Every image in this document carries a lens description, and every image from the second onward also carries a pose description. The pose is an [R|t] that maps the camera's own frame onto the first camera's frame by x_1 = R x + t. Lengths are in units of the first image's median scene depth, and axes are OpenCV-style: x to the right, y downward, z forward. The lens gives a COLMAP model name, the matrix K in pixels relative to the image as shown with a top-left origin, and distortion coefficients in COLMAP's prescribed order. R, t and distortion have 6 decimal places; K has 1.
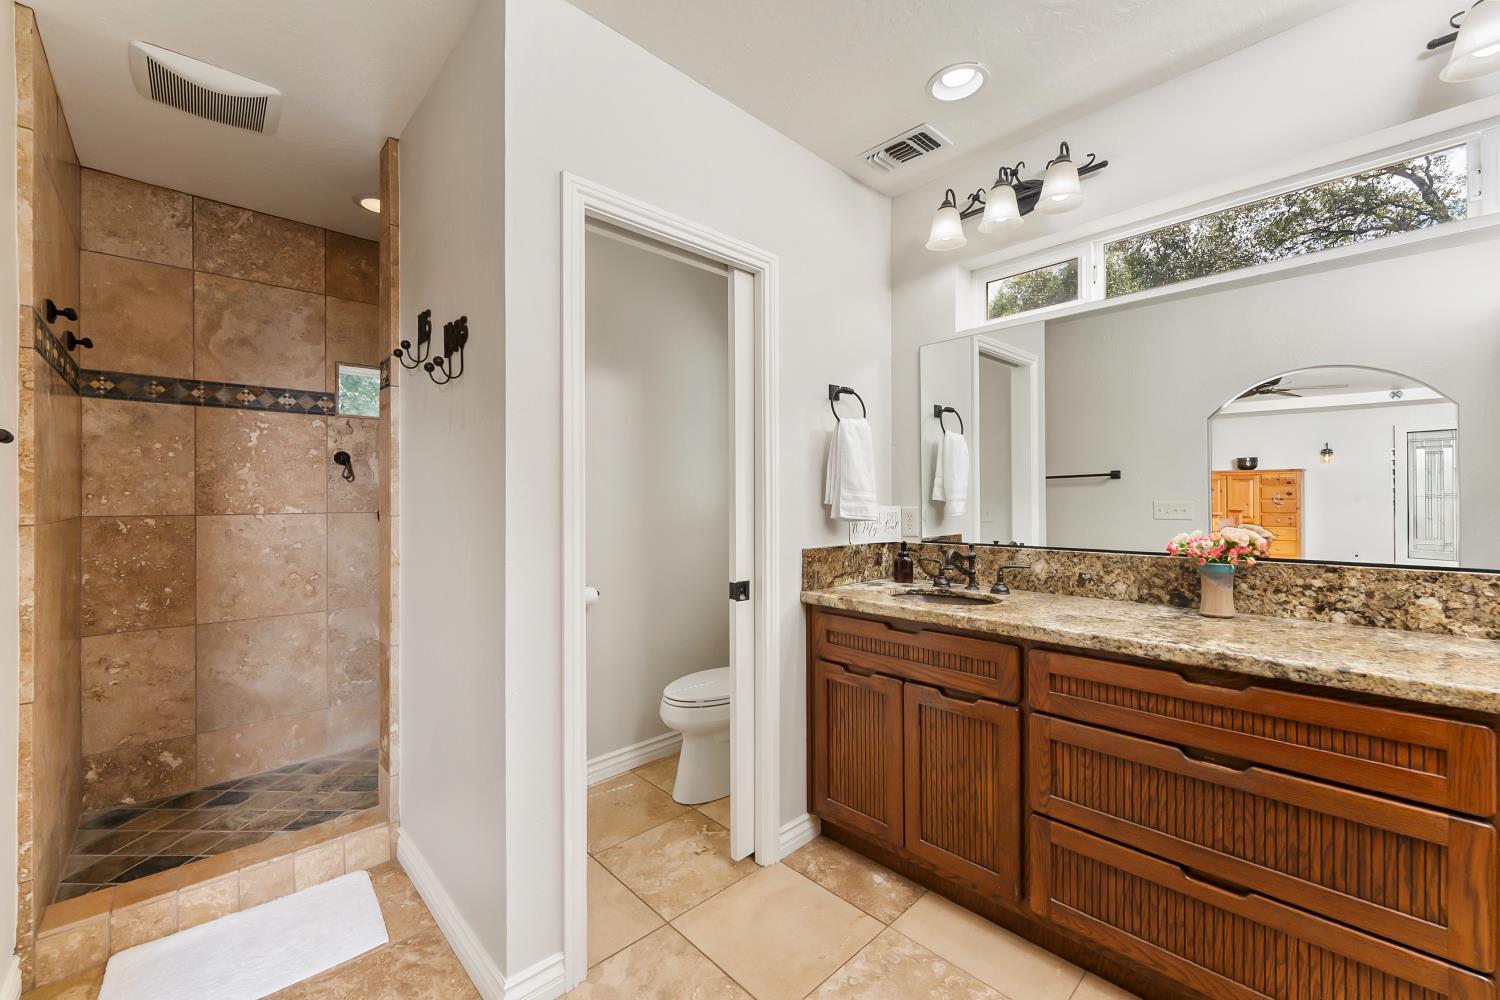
lens RADIAL K [[603.2, 0, 746.6], [0, 603.2, 504.8], [0, 0, 1]] dist [0.000106, 0.000305]
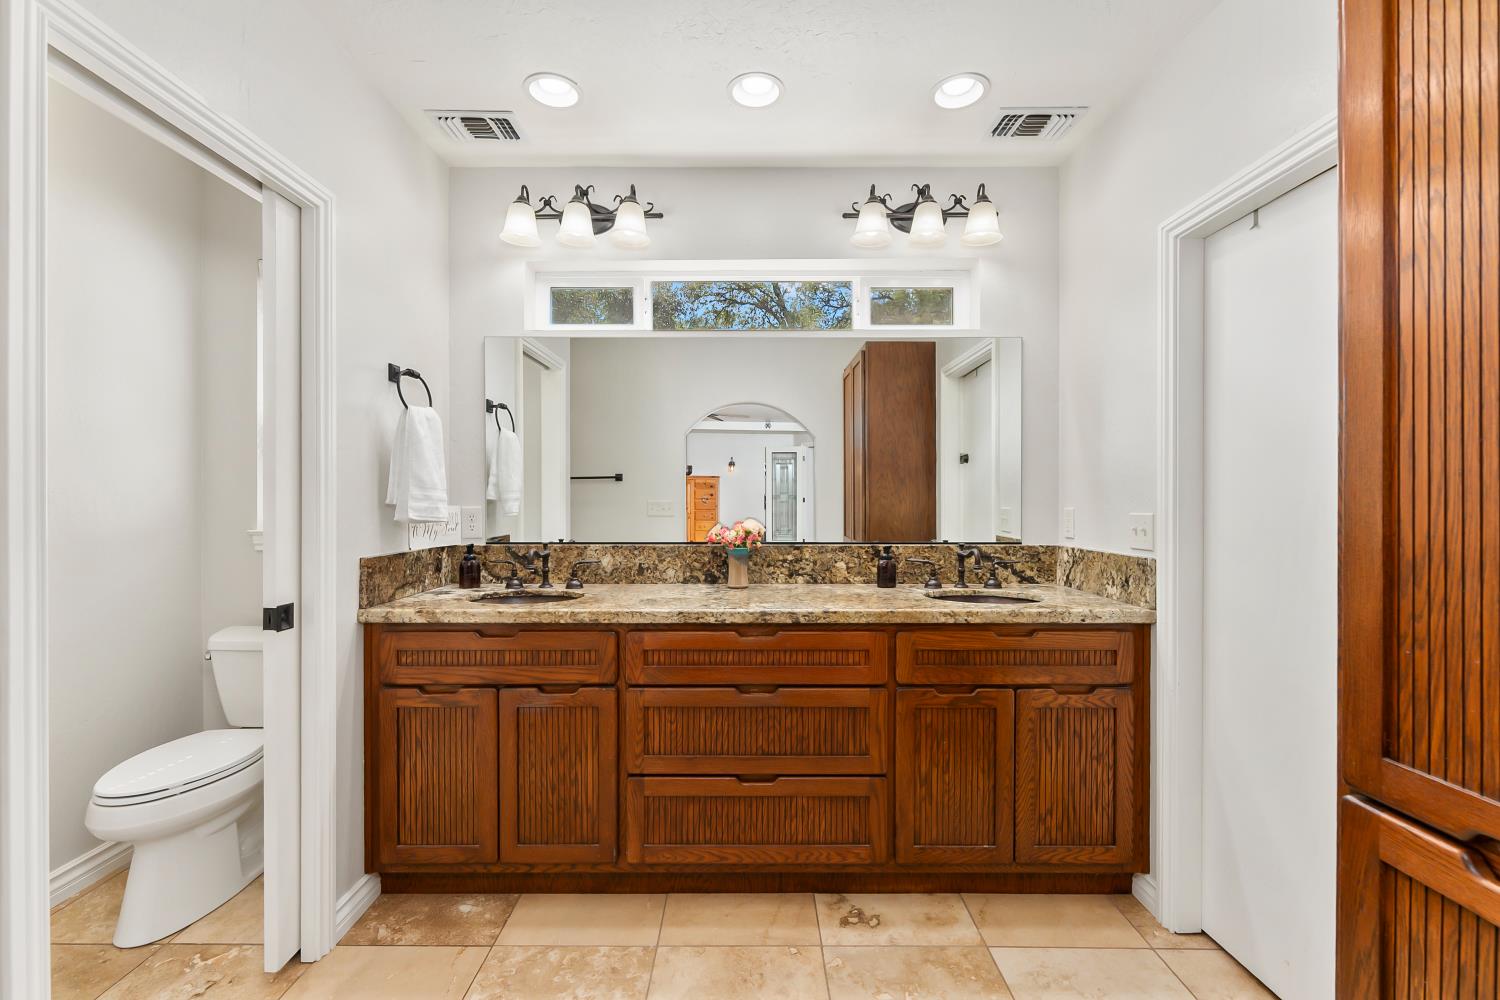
lens RADIAL K [[634.6, 0, 748.4], [0, 634.6, 509.3], [0, 0, 1]] dist [0.001383, -0.000396]
pose [[0.687132, -0.008258, 0.726486, -0.189553], [0.002242, 0.999955, 0.009245, -0.000915], [-0.726529, -0.004724, 0.687119, 0.016918]]
